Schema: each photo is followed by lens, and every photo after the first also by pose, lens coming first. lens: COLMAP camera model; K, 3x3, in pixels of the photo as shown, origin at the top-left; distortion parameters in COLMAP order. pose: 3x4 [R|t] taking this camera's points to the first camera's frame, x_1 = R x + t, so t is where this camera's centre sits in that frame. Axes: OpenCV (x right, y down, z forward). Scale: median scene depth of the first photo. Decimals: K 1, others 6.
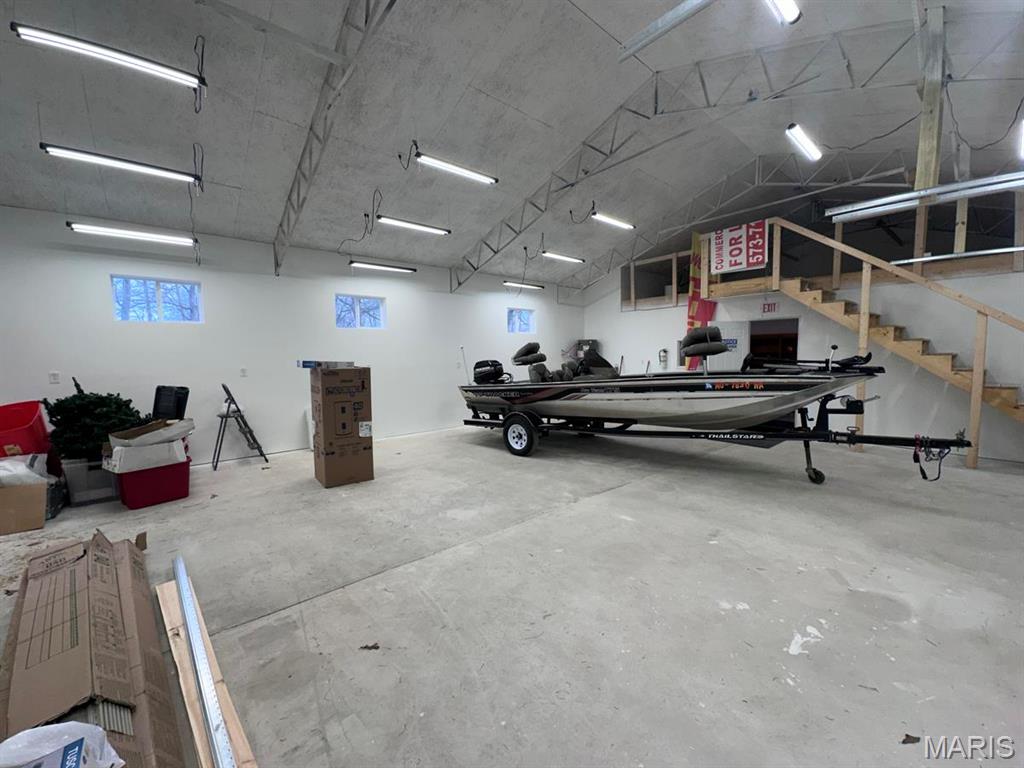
lens RADIAL K [[405.5, 0, 512.0], [0, 405.5, 384.0], [0, 0, 1]] dist [0.008240, 0.000012]
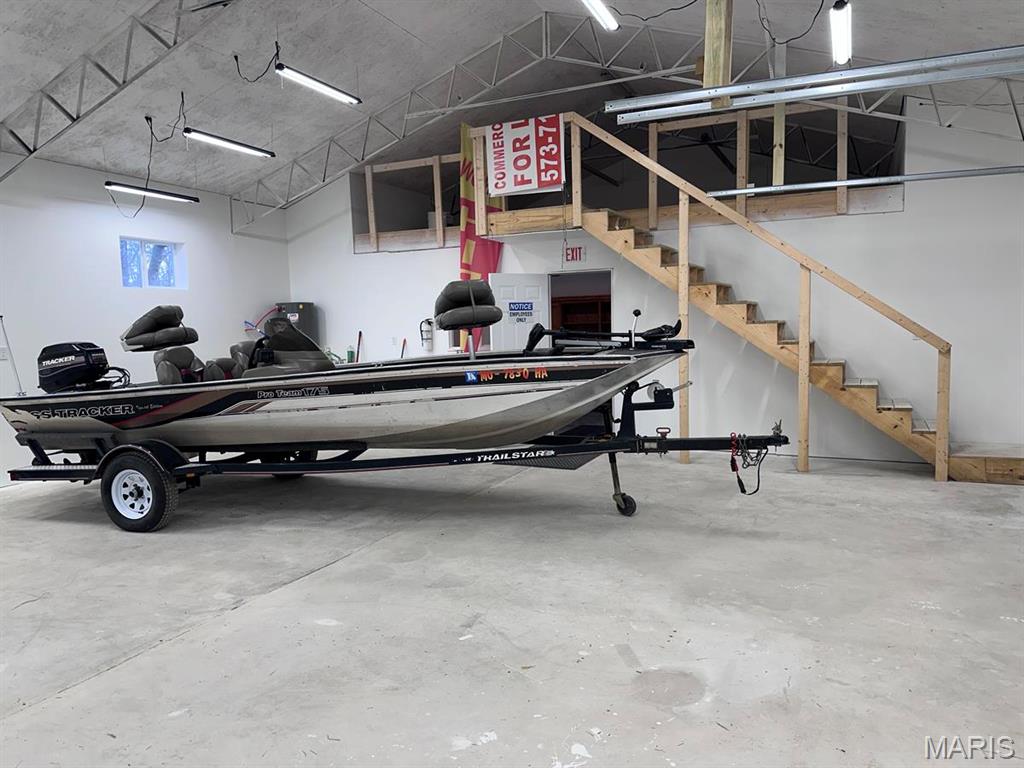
lens RADIAL K [[709.5, 0, 512.0], [0, 709.5, 384.0], [0, 0, 1]] dist [0.110585, -0.145383]
pose [[0.911275, -0.043089, 0.409538, 0.084355], [0.042486, 0.999041, 0.010577, 0.005604], [-0.409601, 0.007761, 0.912232, 0.002533]]
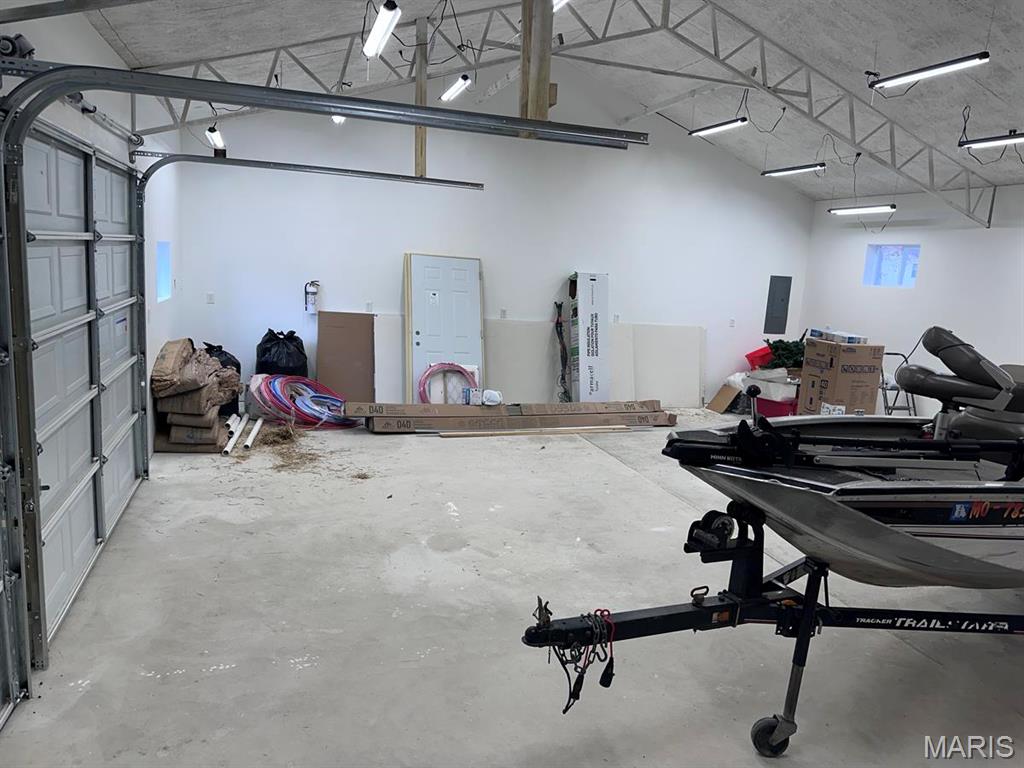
lens RADIAL K [[713.1, 0, 504.5], [0, 713.1, 385.3], [0, 0, 1]] dist [0.008452, -0.000934]
pose [[-0.396891, 0.142004, -0.906815, 1.202244], [-0.128026, 0.969737, 0.207892, -0.163708], [0.908893, 0.198606, -0.366699, 0.827981]]
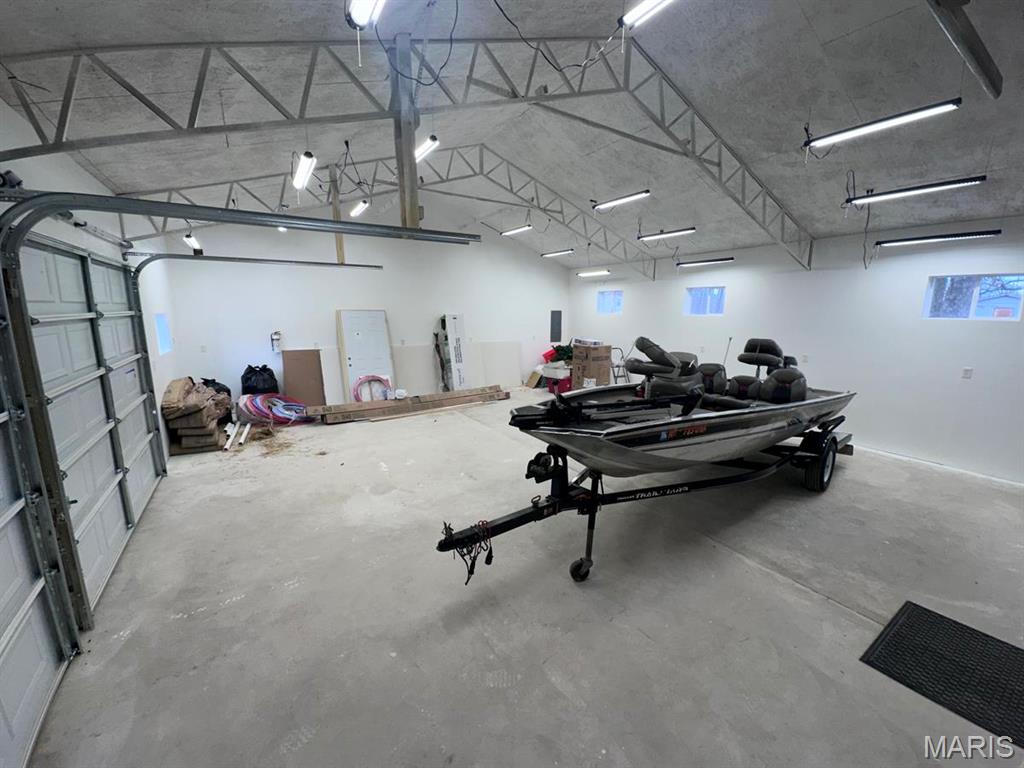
lens RADIAL K [[407.7, 0, 509.3], [0, 407.7, 383.8], [0, 0, 1]] dist [-0.003449, -0.000296]
pose [[-0.152088, 0.181532, -0.971553, 1.176283], [-0.079630, 0.977542, 0.195116, -0.169355], [0.985154, 0.107040, -0.134217, 0.816633]]
